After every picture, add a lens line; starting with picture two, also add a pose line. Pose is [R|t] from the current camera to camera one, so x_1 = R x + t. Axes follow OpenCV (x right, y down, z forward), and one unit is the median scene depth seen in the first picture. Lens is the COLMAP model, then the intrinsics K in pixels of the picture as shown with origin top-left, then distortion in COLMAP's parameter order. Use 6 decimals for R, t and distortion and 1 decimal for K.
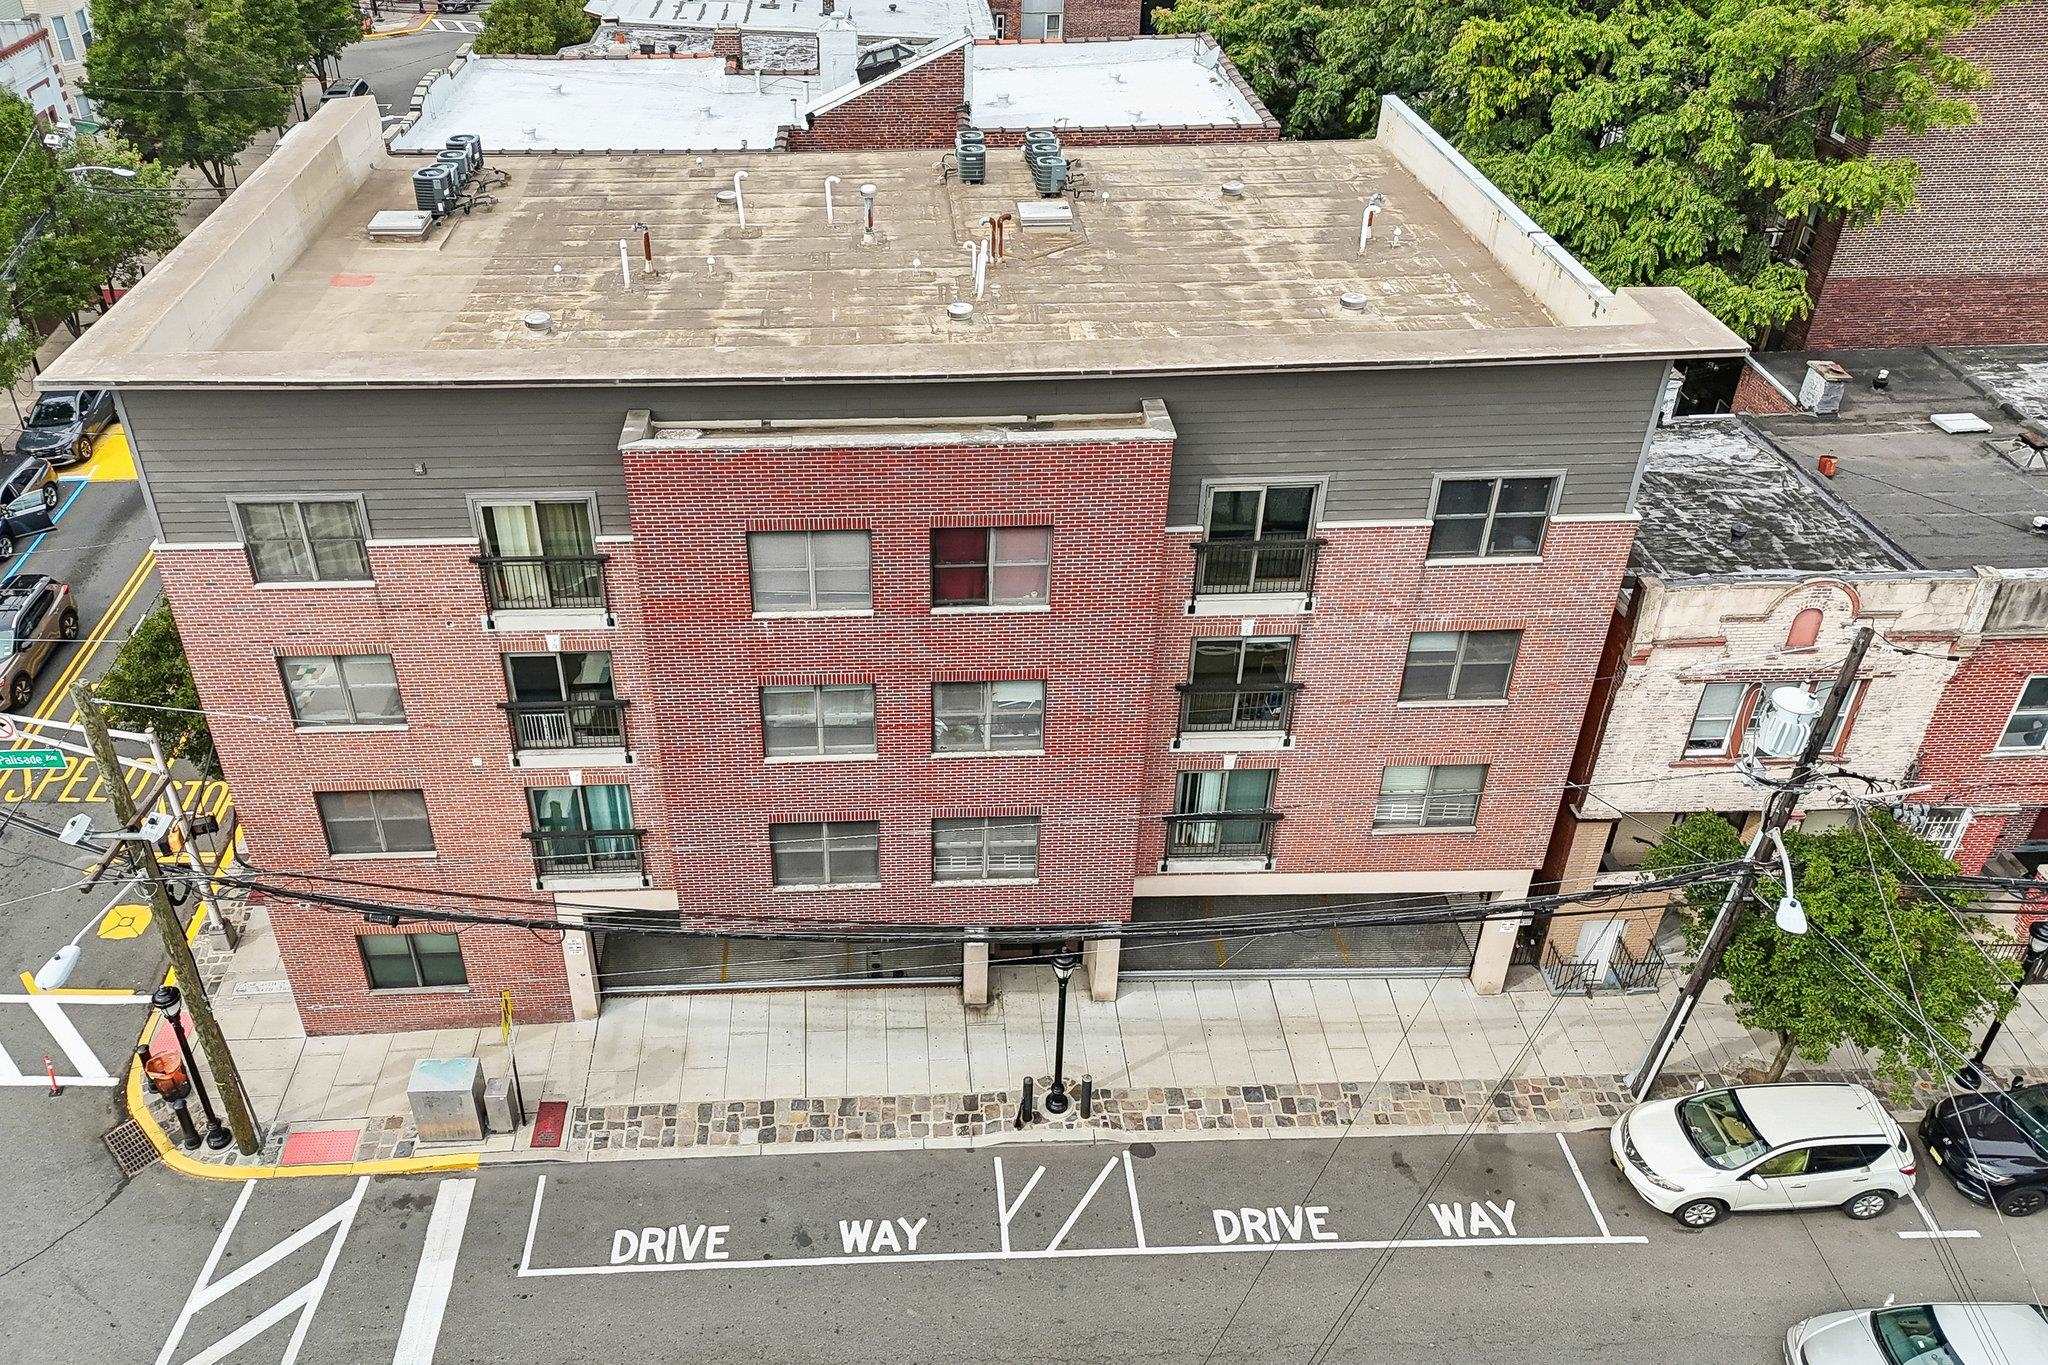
lens RADIAL K [[1579.9, 0, 949.6], [0, 1579.9, 556.2], [0, 0, 1]] dist [0.031479, -0.000907]
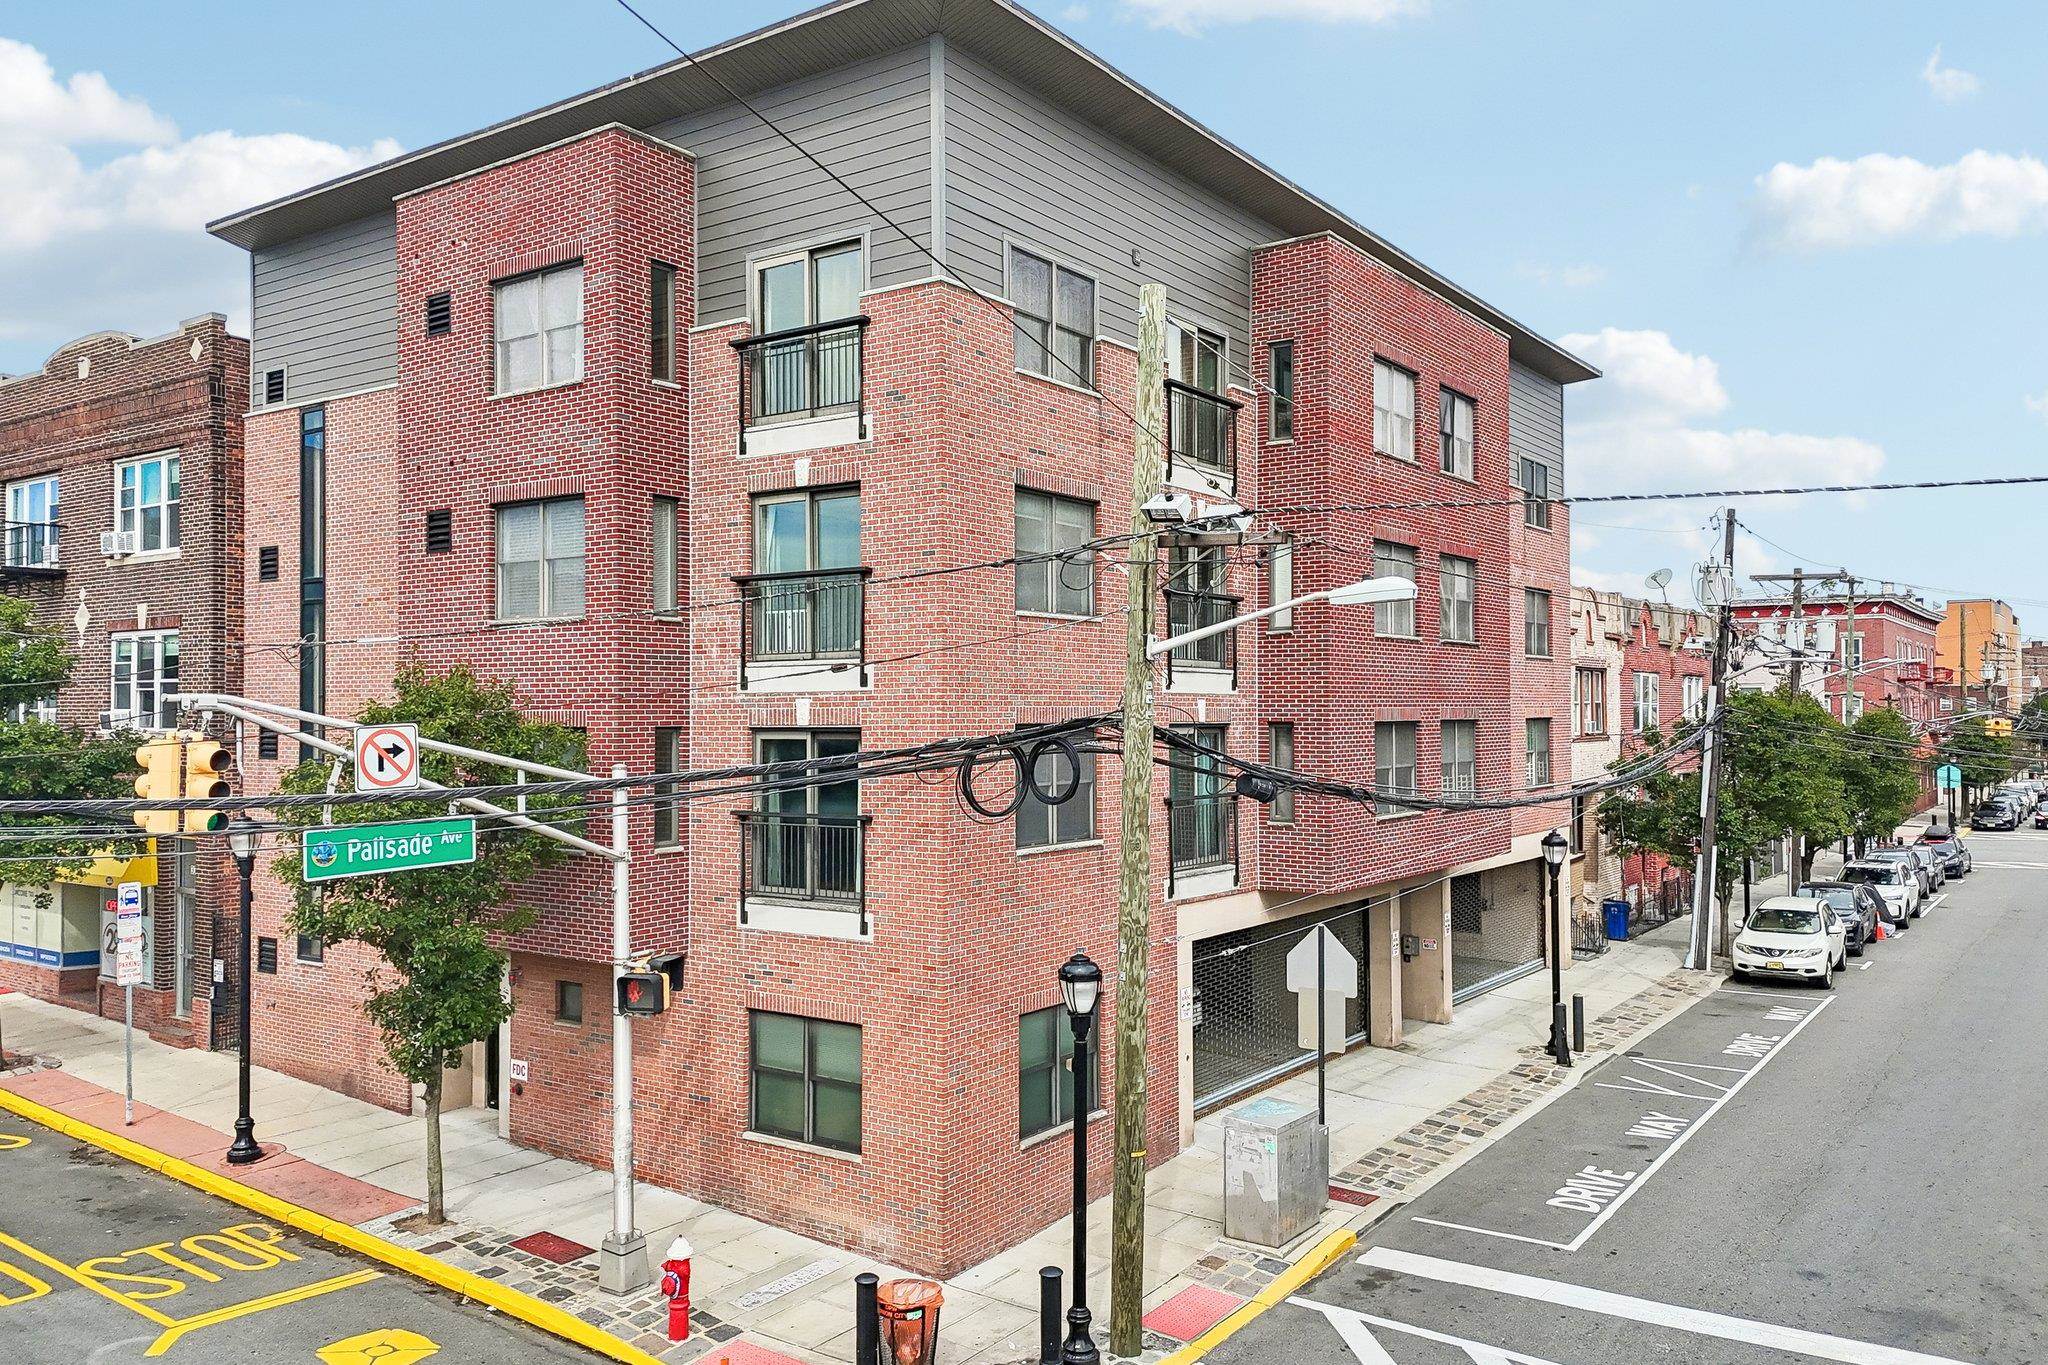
lens RADIAL K [[1499.5, 0, 1048.3], [0, 1499.5, 680.9], [0, 0, 1]] dist [0.033044, -0.001555]
pose [[0.614416, 0.005436, 0.788964, -0.894739], [0.416829, 0.846794, -0.330445, 0.349323], [-0.669886, 0.531893, 0.518018, 0.653466]]
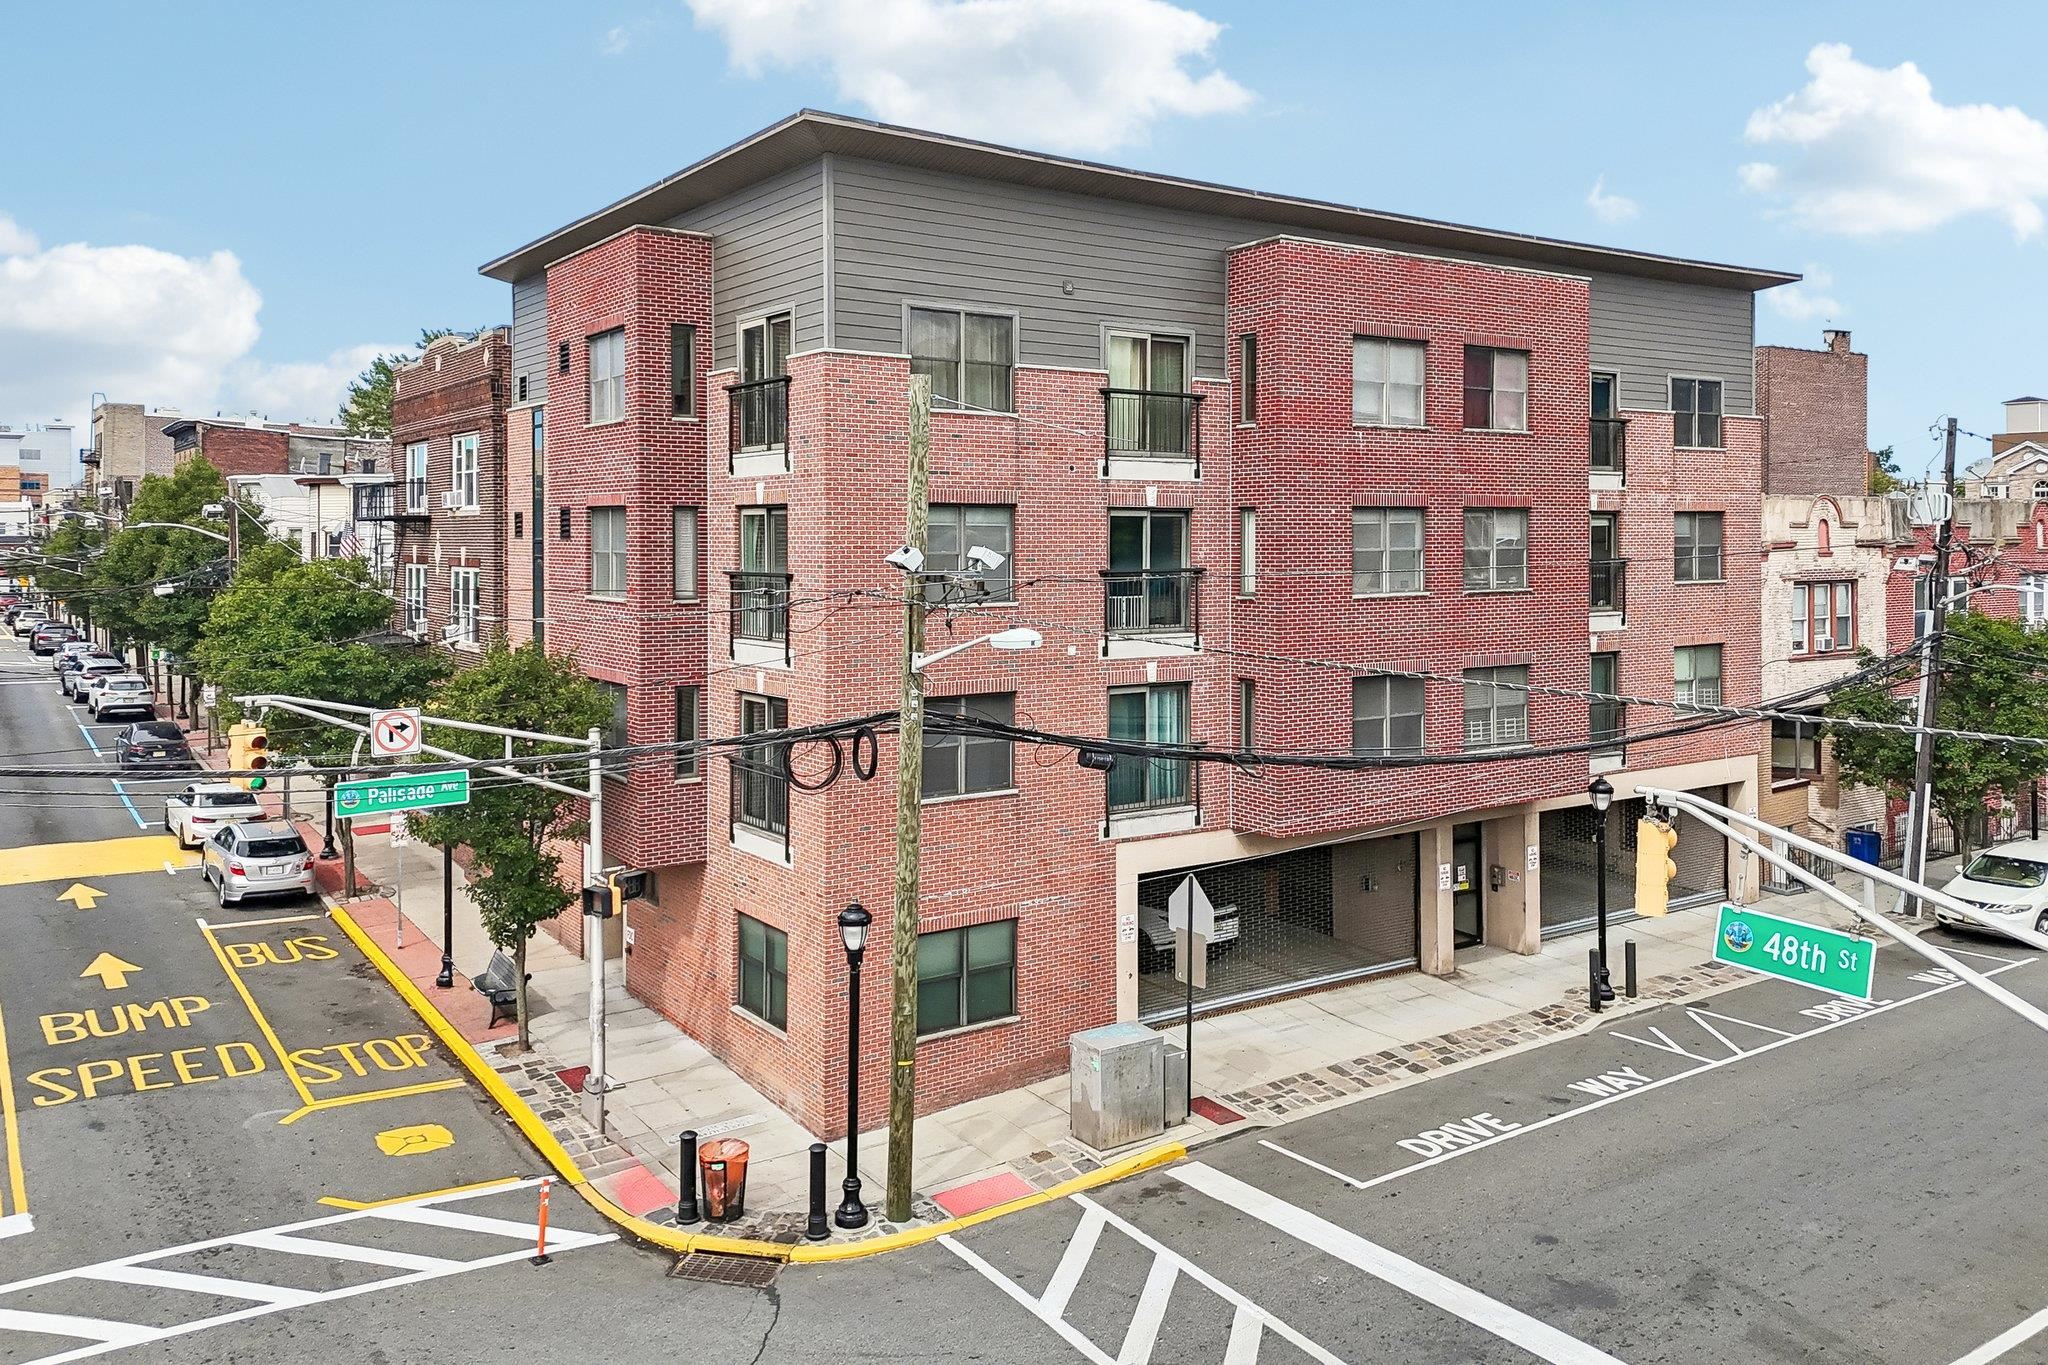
lens RADIAL K [[1529.4, 0, 1068.0], [0, 1529.4, 536.0], [0, 0, 1]] dist [0.033201, 0.001303]
pose [[0.837419, -0.006842, 0.546519, -0.767402], [0.288844, 0.854422, -0.431893, 0.444431], [-0.464003, 0.519535, 0.717485, 0.347764]]
